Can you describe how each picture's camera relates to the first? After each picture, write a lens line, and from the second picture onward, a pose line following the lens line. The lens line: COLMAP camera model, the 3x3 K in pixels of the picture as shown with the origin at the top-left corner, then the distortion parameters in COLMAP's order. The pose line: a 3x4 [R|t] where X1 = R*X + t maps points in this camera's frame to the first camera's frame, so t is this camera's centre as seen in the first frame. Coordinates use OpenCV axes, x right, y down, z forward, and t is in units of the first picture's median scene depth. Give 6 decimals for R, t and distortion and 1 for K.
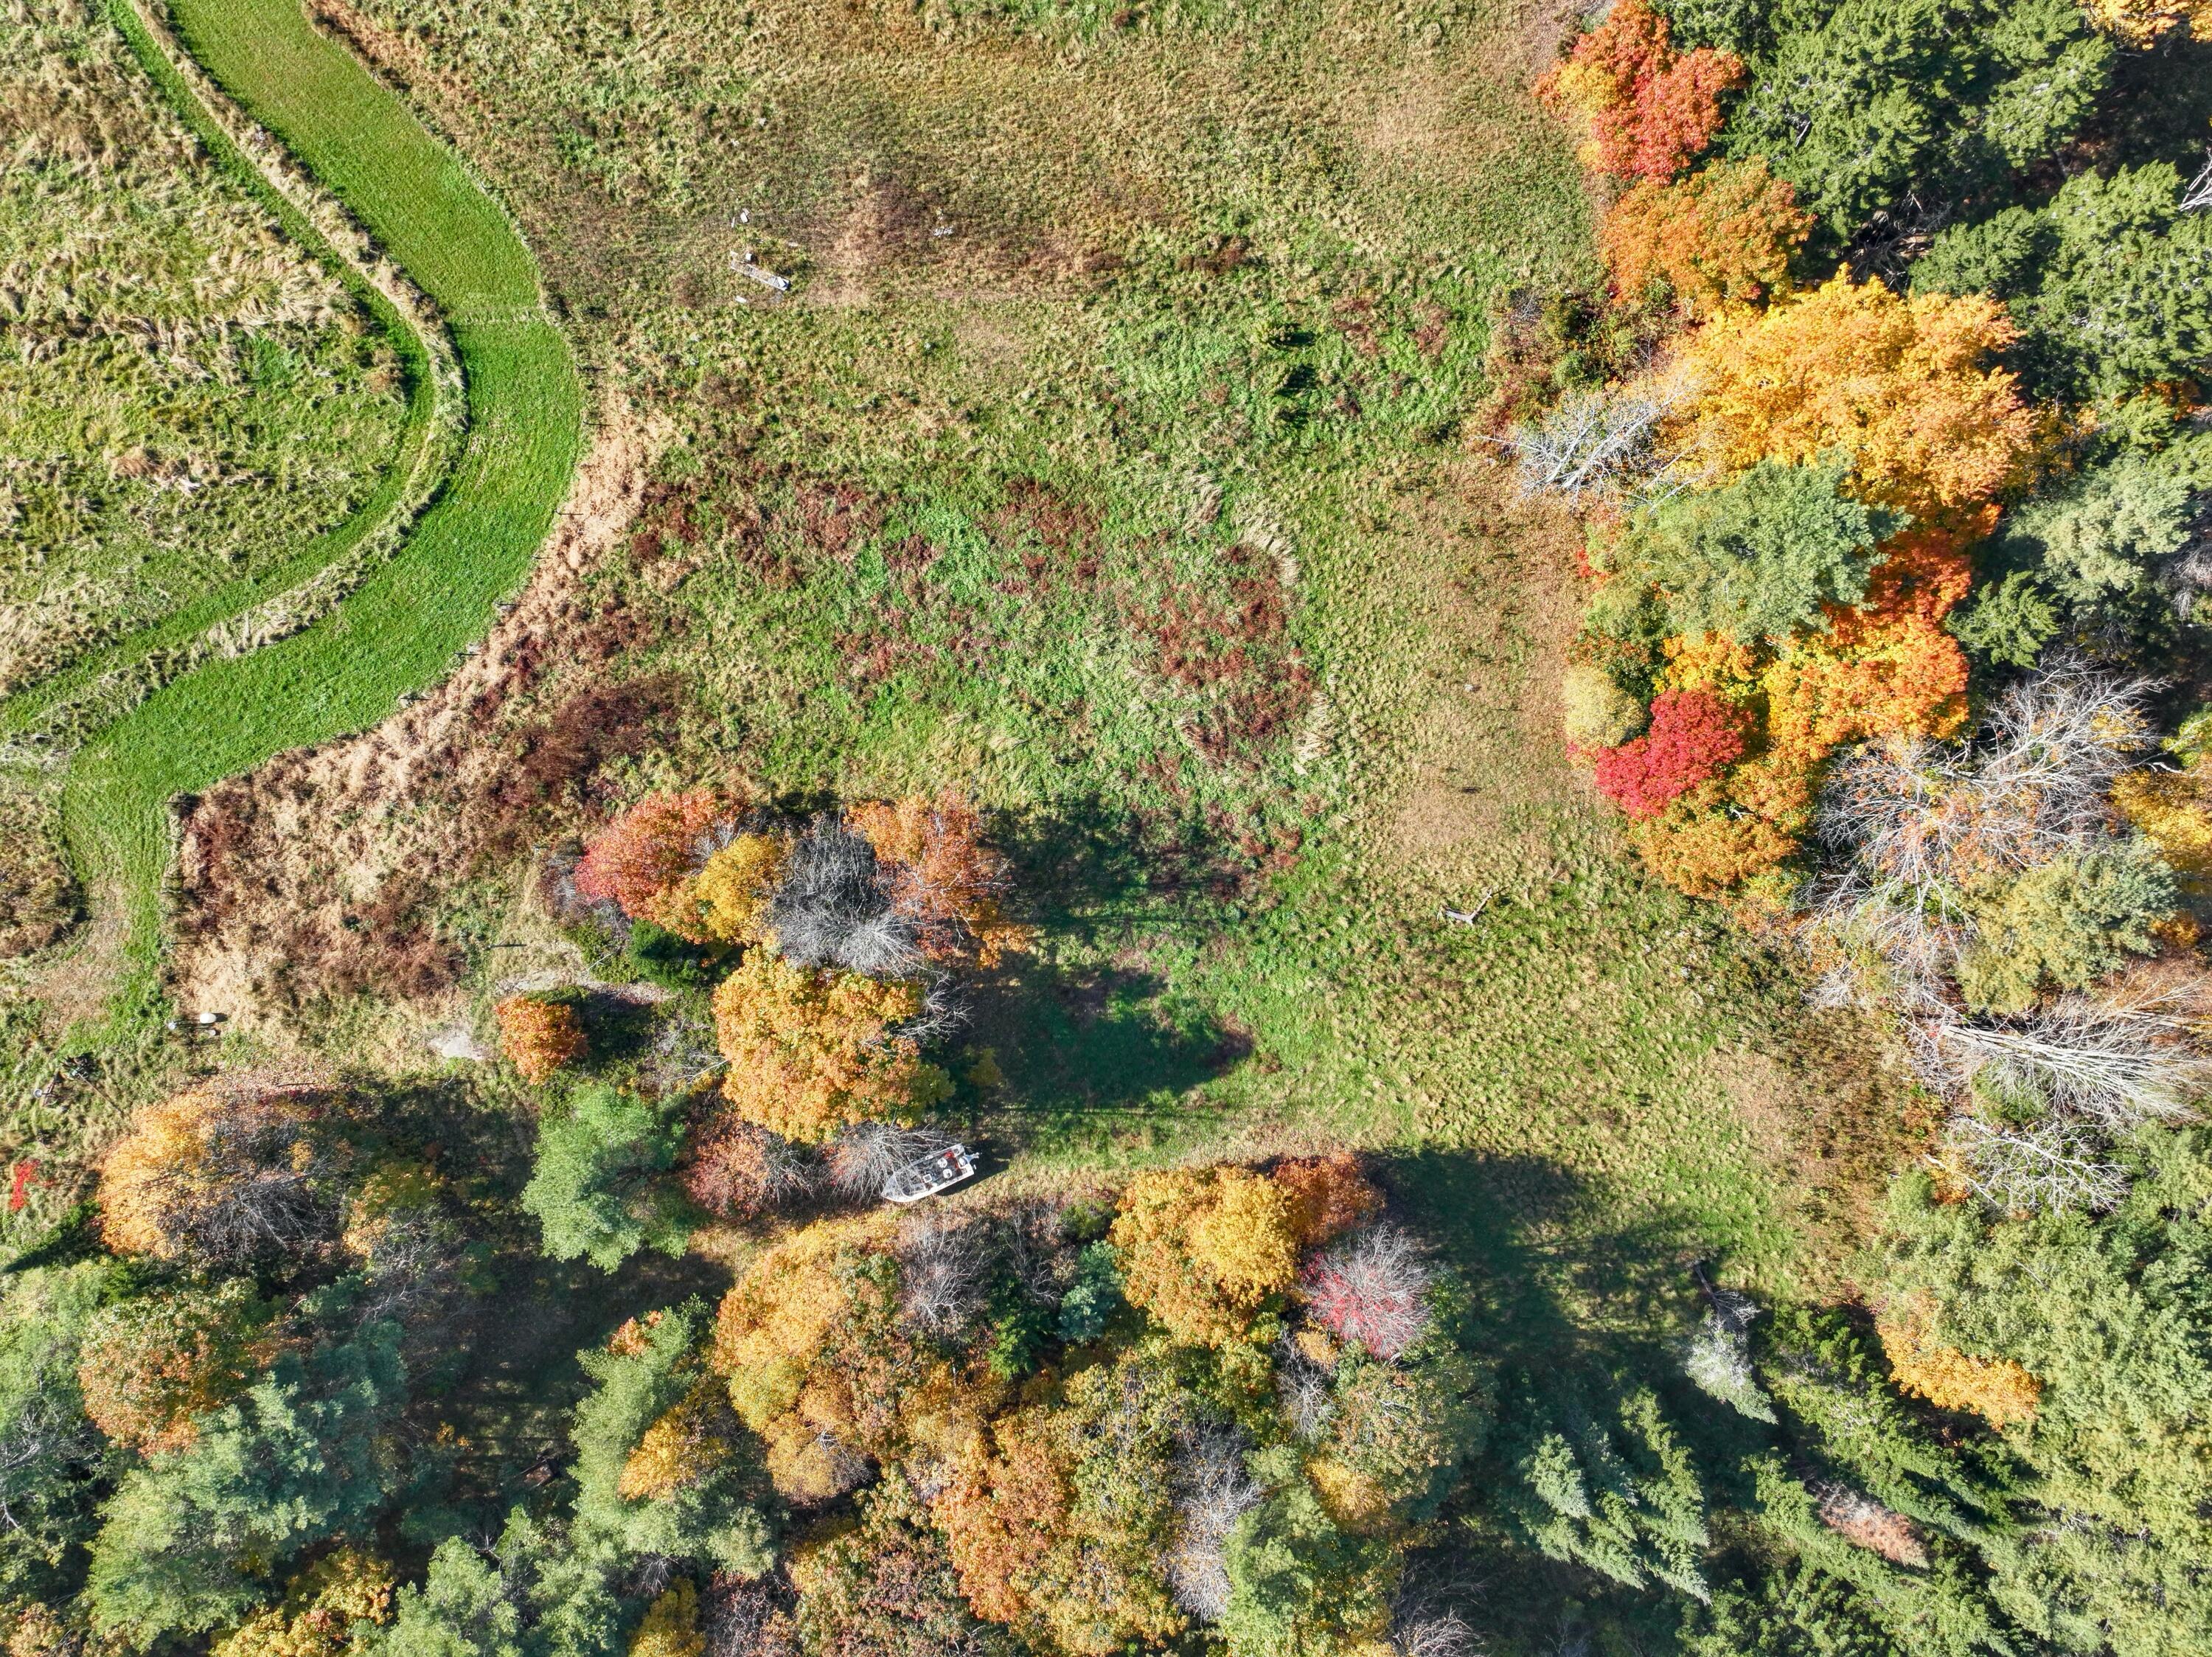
lens RADIAL K [[1542.8, 0, 1138.8], [0, 1542.8, 843.3], [0, 0, 1]] dist [-0.000884, 0.012477]
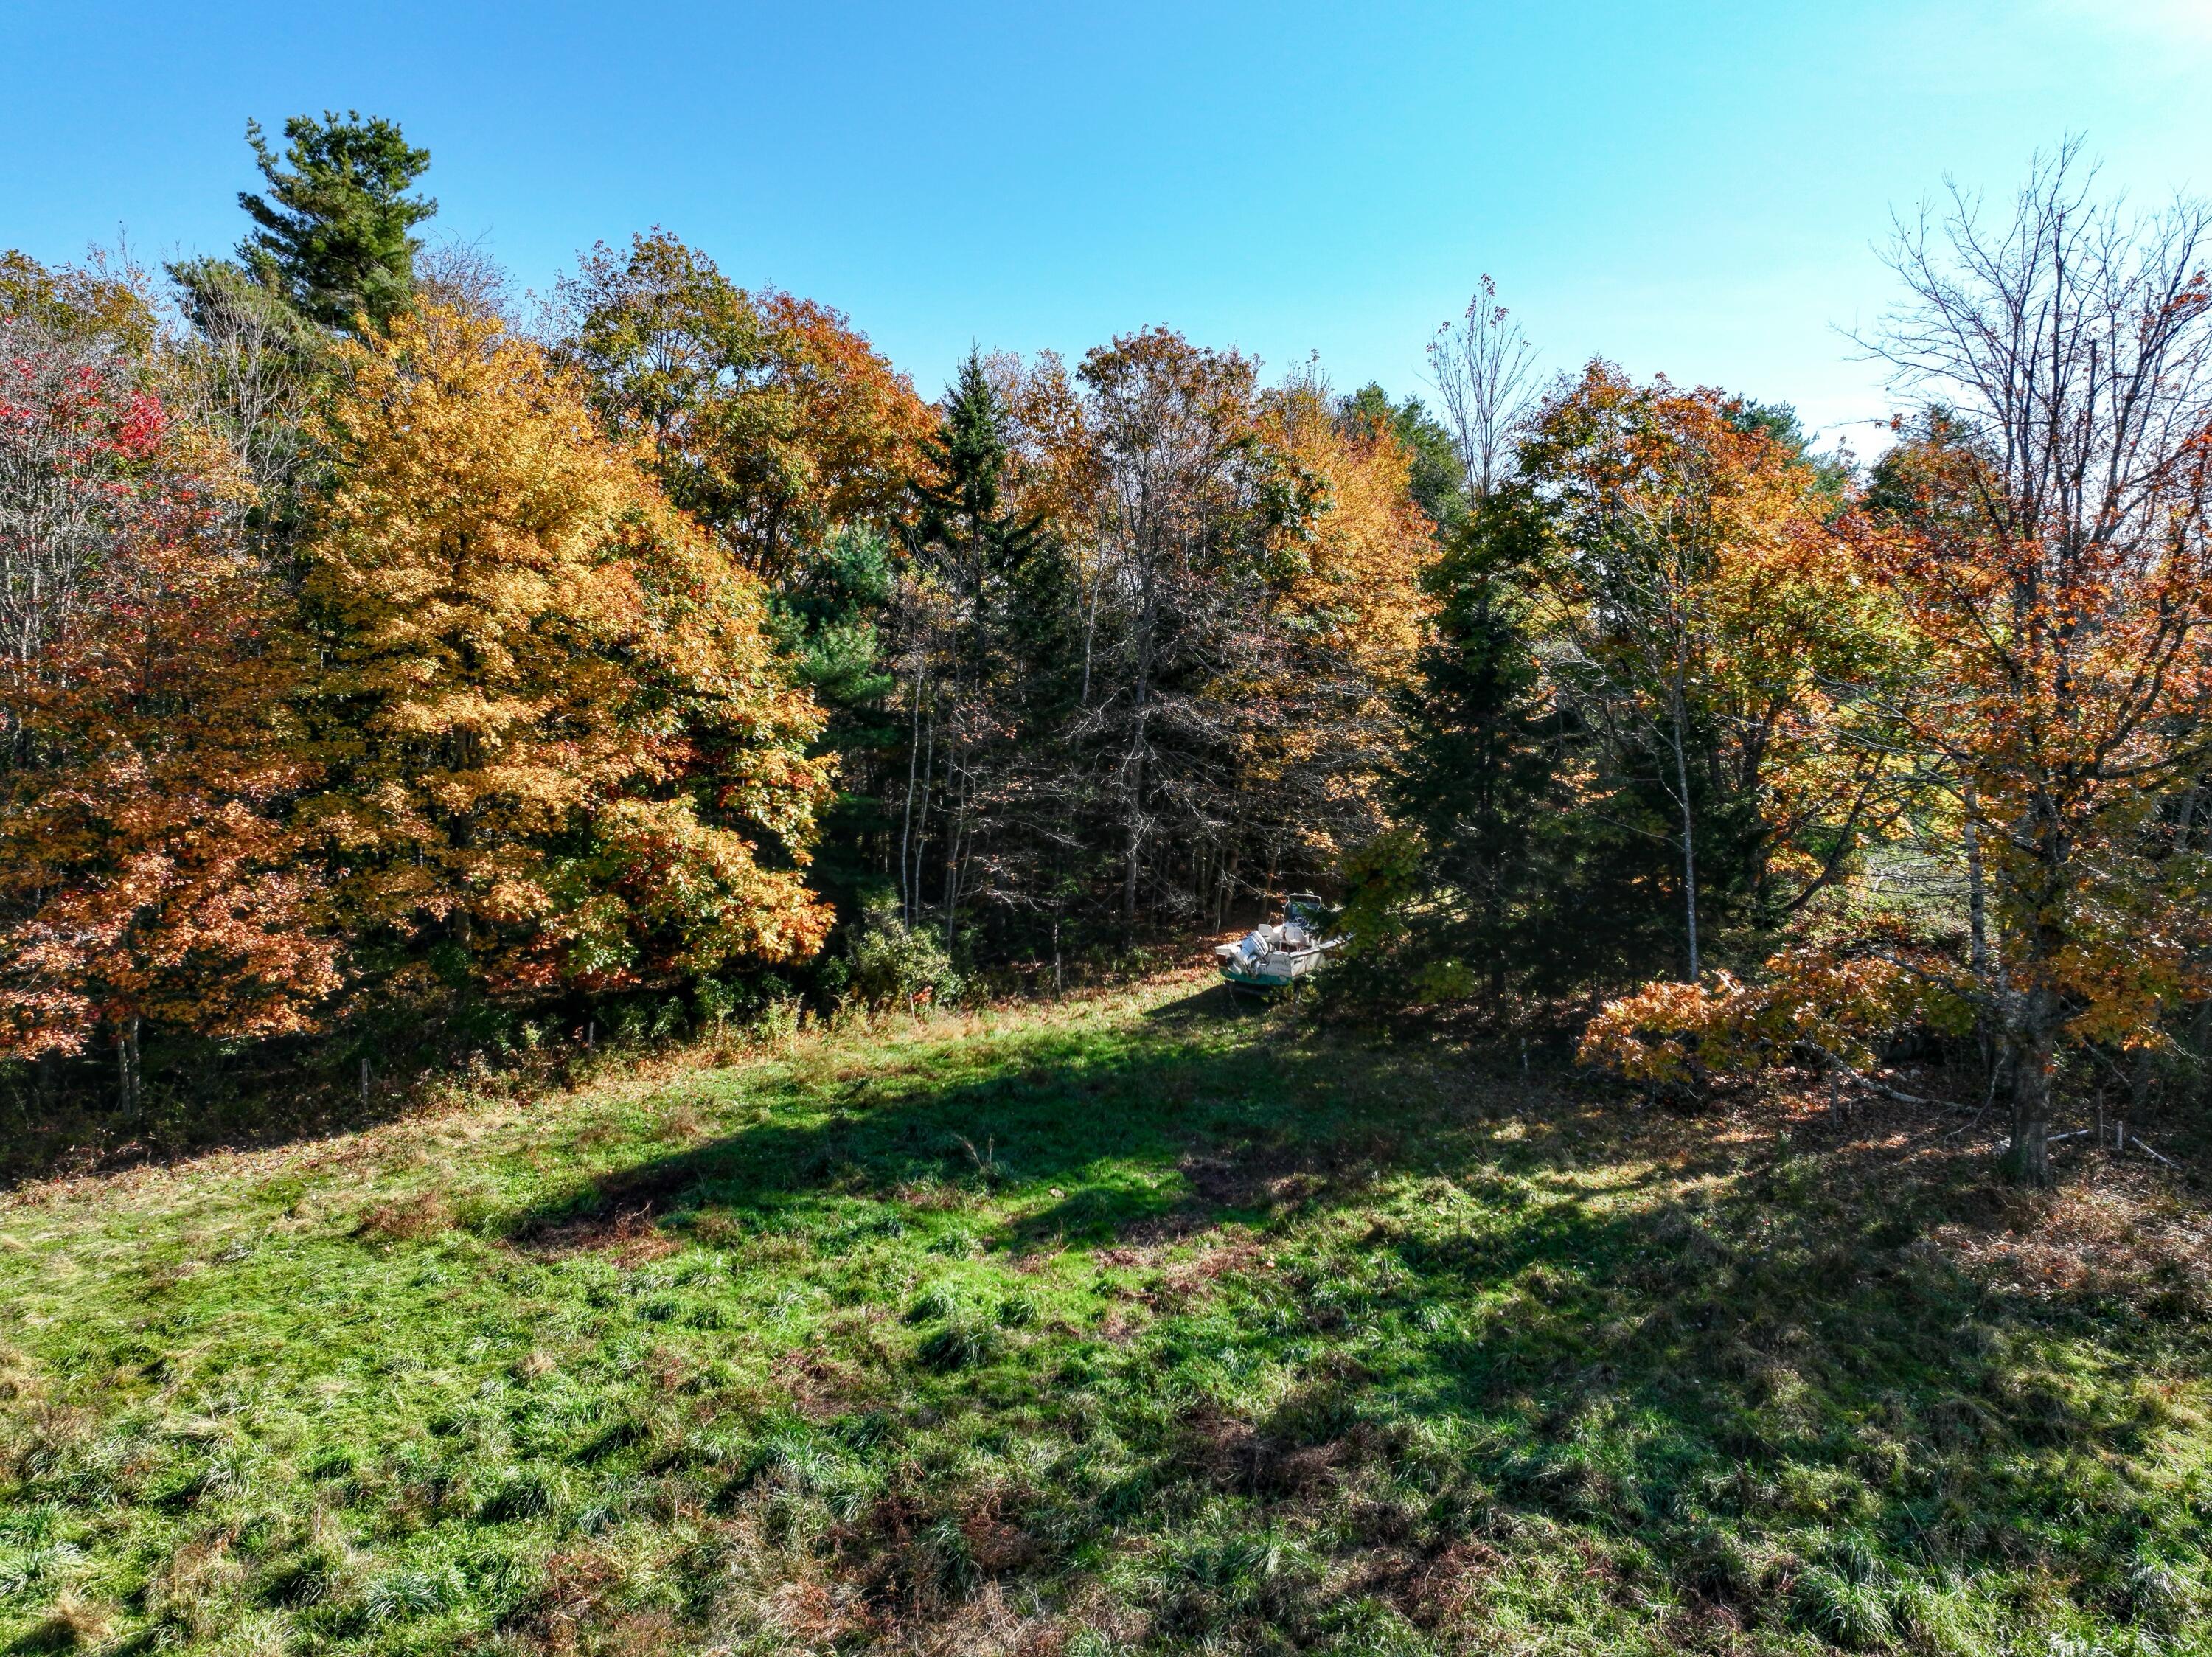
lens RADIAL K [[1545.9, 0, 1117.1], [0, 1545.9, 820.7], [0, 0, 1]] dist [0.000109, 0.007254]
pose [[-0.846570, 0.044093, -0.530447, 0.113875], [-0.532222, -0.055884, 0.844758, -0.093212], [0.007604, 0.997463, 0.070777, 0.920926]]
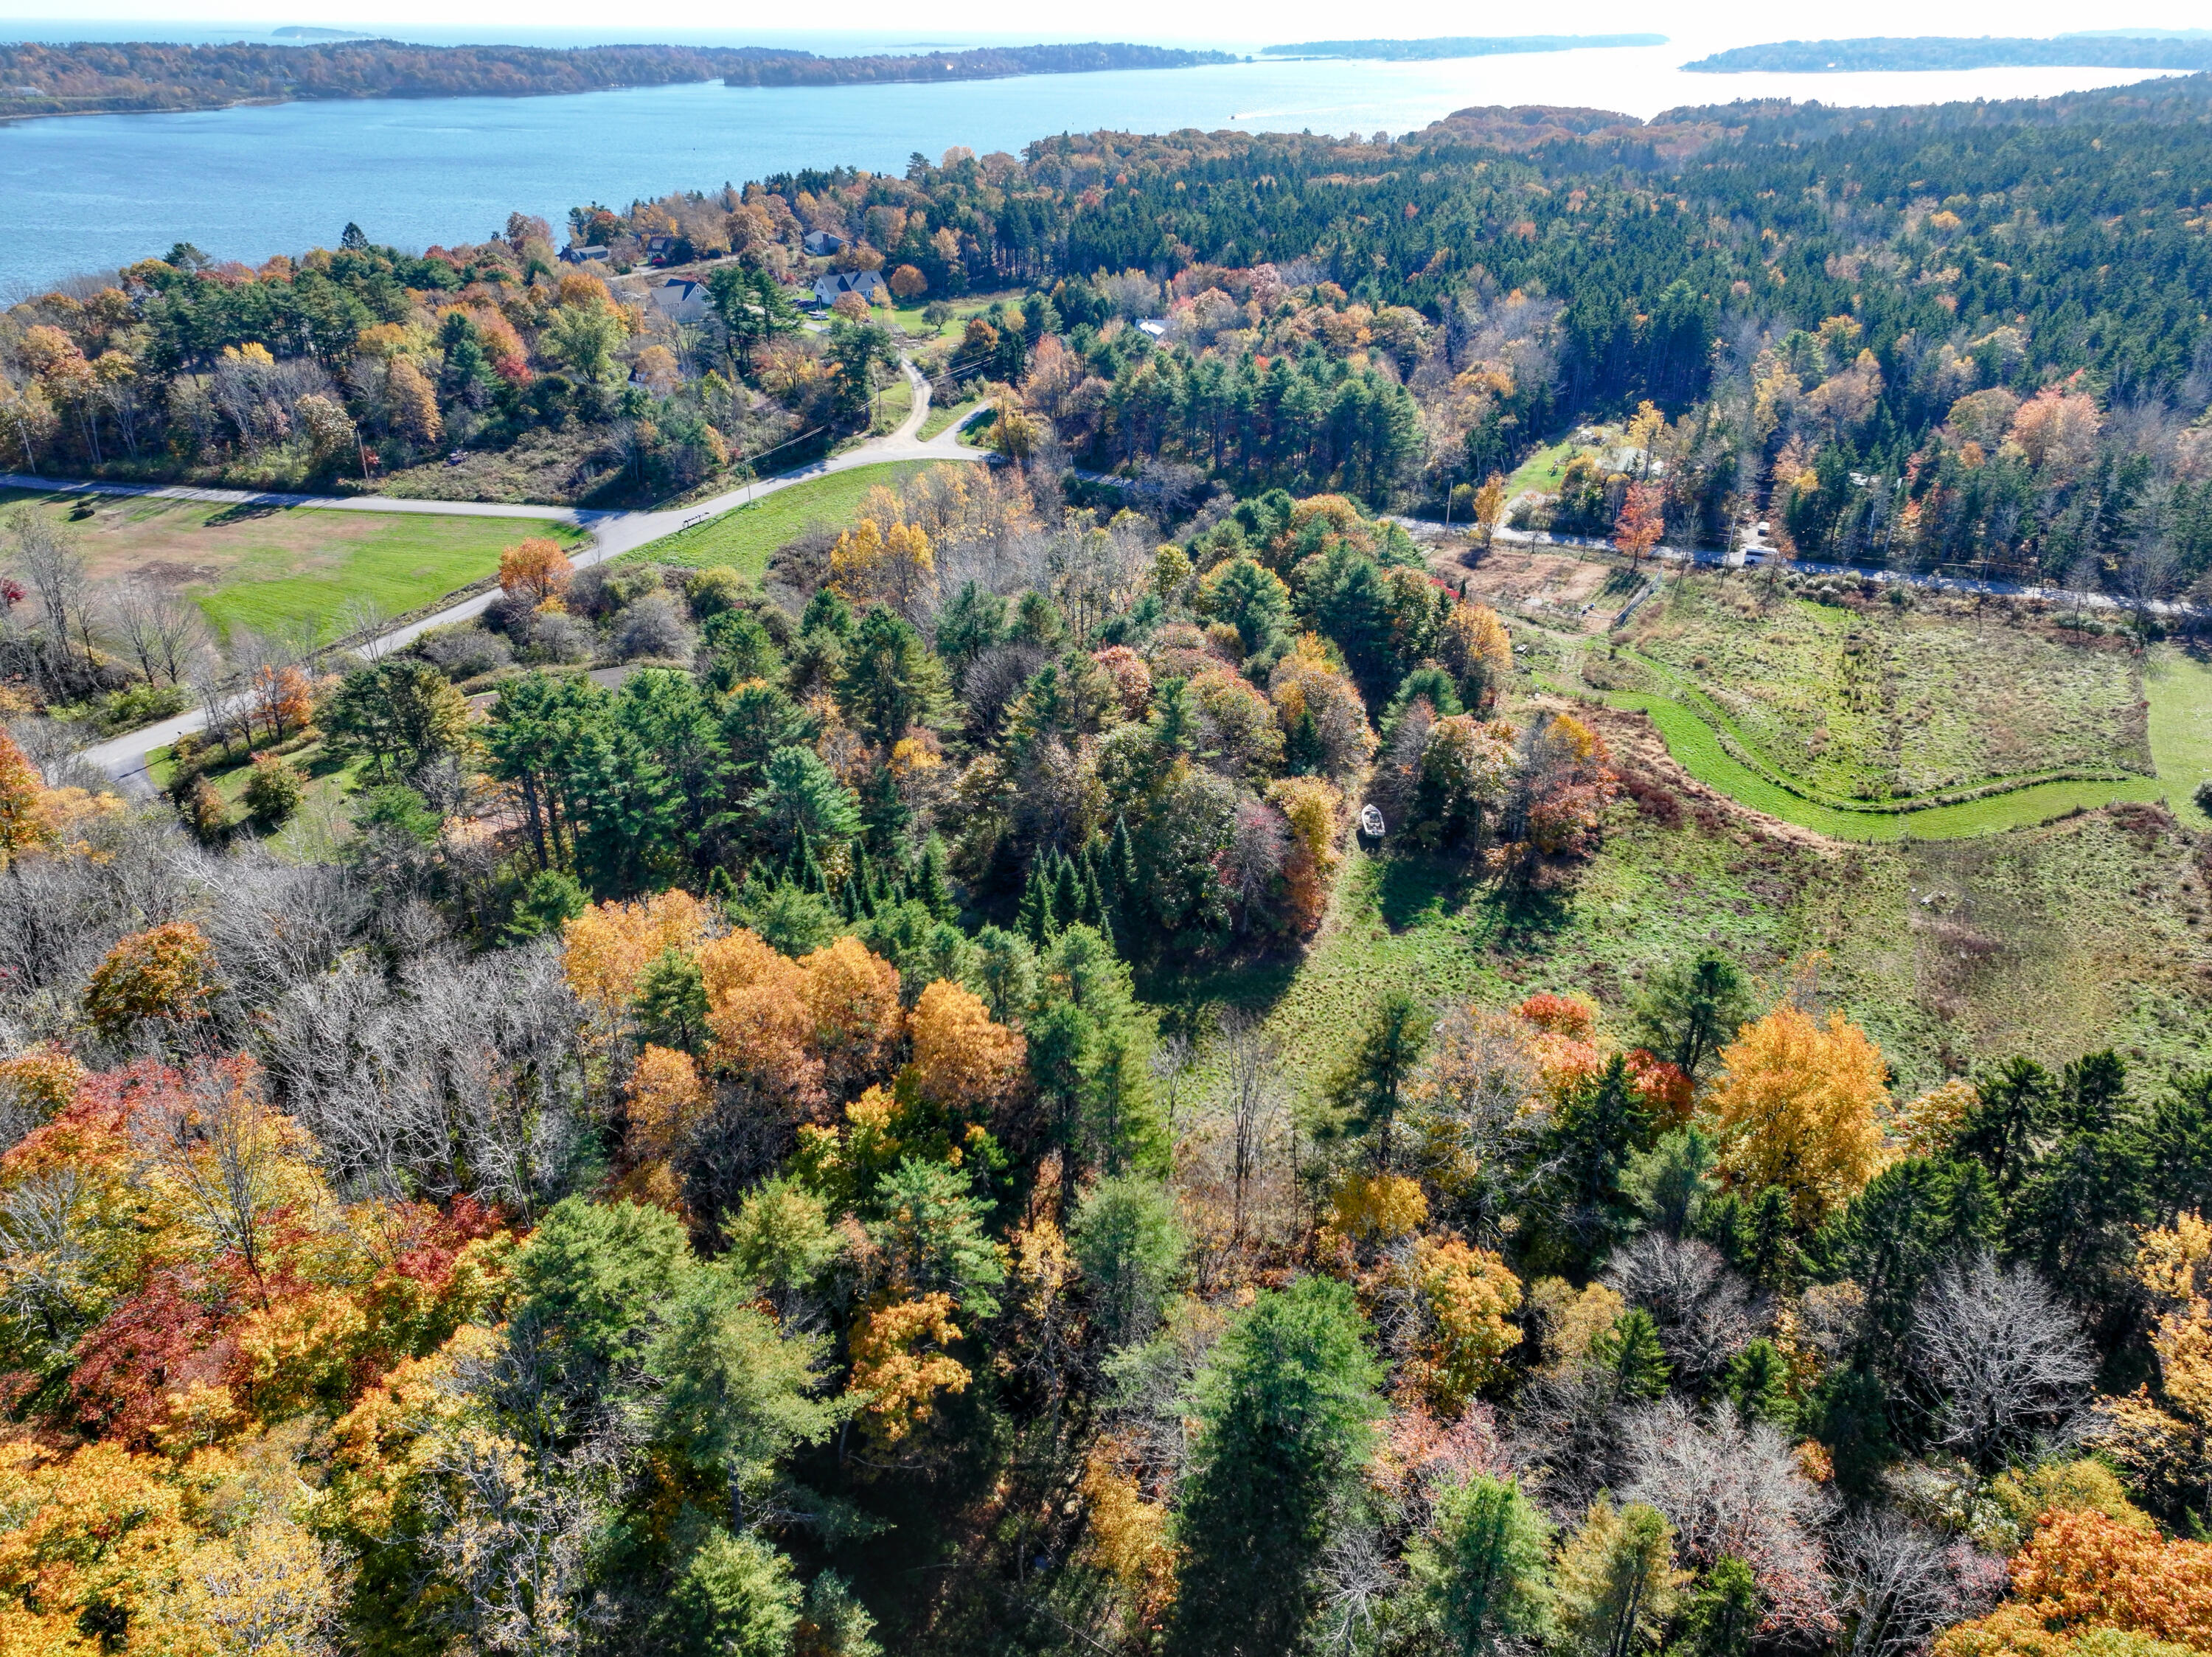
lens RADIAL K [[1541.1, 0, 1118.6], [0, 1541.1, 827.3], [0, 0, 1]] dist [-0.003999, 0.020060]
pose [[-0.411871, 0.419542, -0.808917, 1.403011], [-0.911241, -0.190935, 0.364943, -0.165784], [-0.001341, 0.887428, 0.460945, 0.180952]]
